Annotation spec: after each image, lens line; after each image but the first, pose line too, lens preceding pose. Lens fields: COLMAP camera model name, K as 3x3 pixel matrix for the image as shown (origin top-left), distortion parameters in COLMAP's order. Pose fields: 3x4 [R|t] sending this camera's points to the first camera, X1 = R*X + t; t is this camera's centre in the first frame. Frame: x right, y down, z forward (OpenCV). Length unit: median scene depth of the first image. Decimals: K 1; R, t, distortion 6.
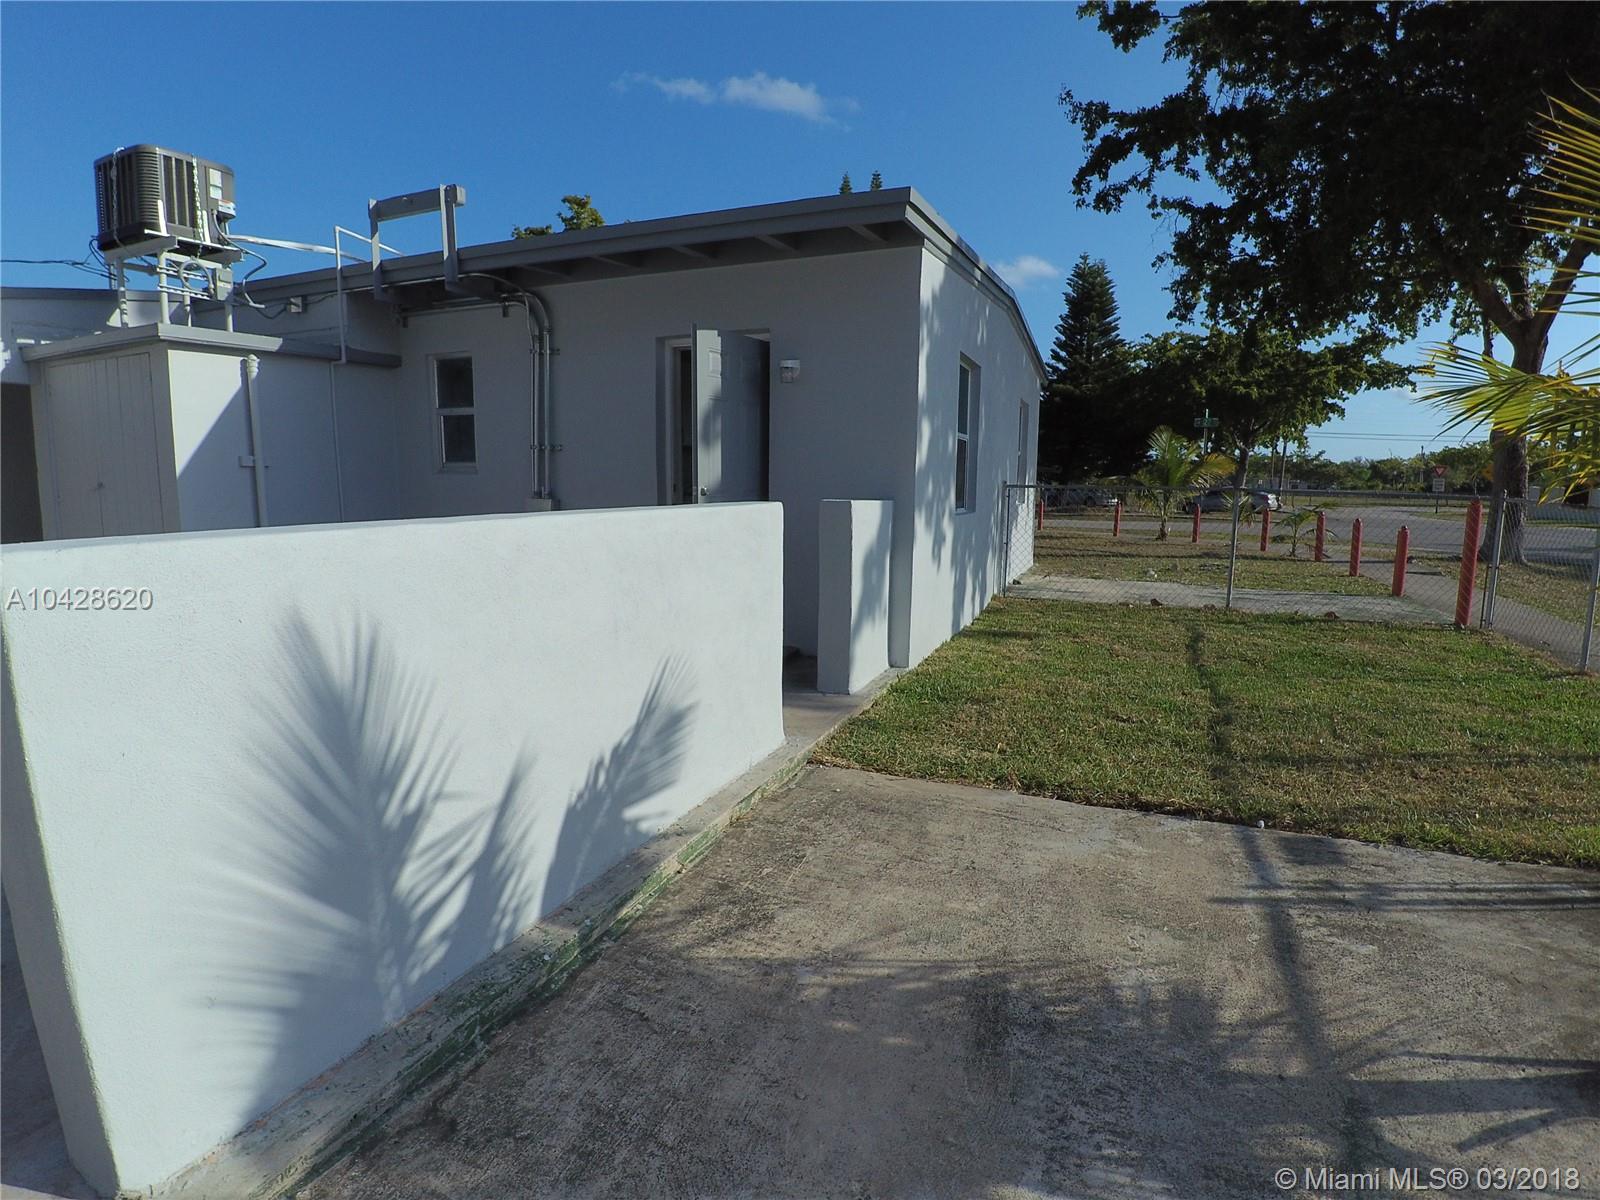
lens RADIAL K [[825.3, 0, 799.9], [0, 825.3, 588.8], [0, 0, 1]] dist [-0.024355, -0.028218]
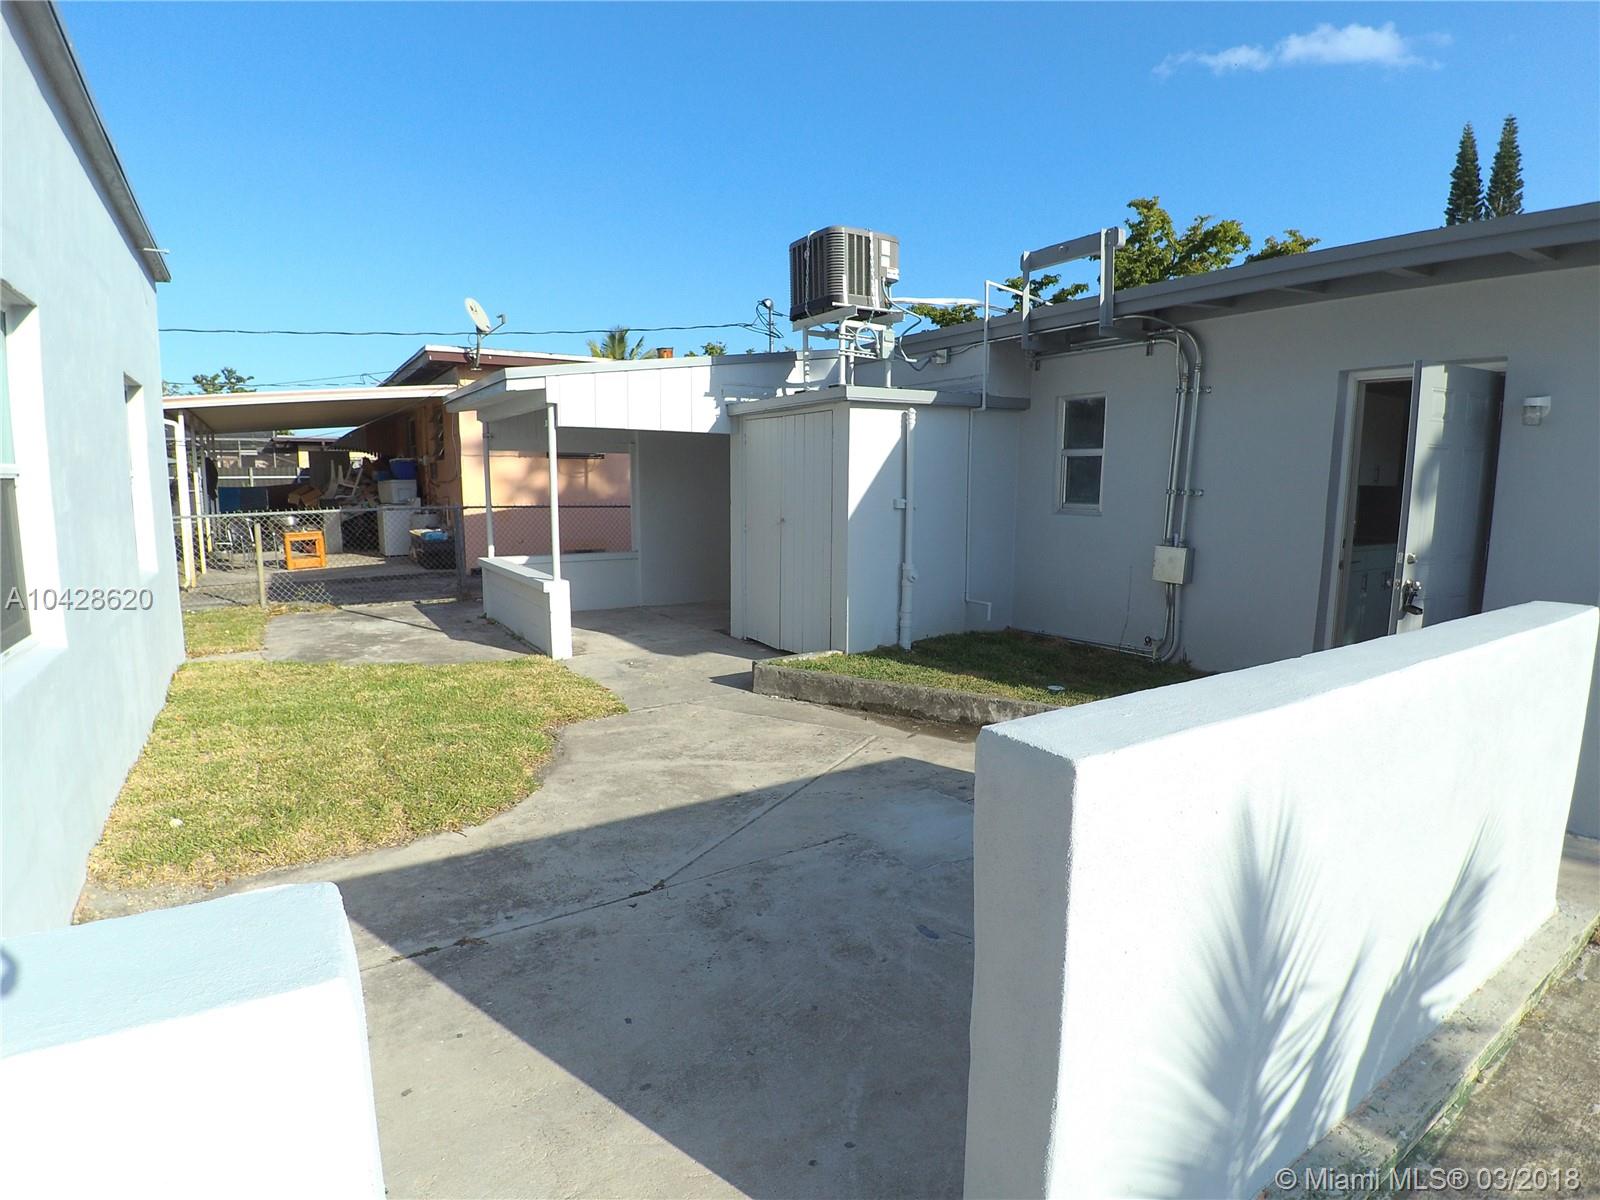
lens RADIAL K [[823.0, 0, 800.0], [0, 823.0, 600.0], [0, 0, 1]] dist [-0.030135, -0.023723]
pose [[0.822486, 0.079824, -0.563157, -0.152161], [-0.075087, 0.996676, 0.031608, -0.052406], [0.563808, 0.016289, 0.825746, -0.011297]]
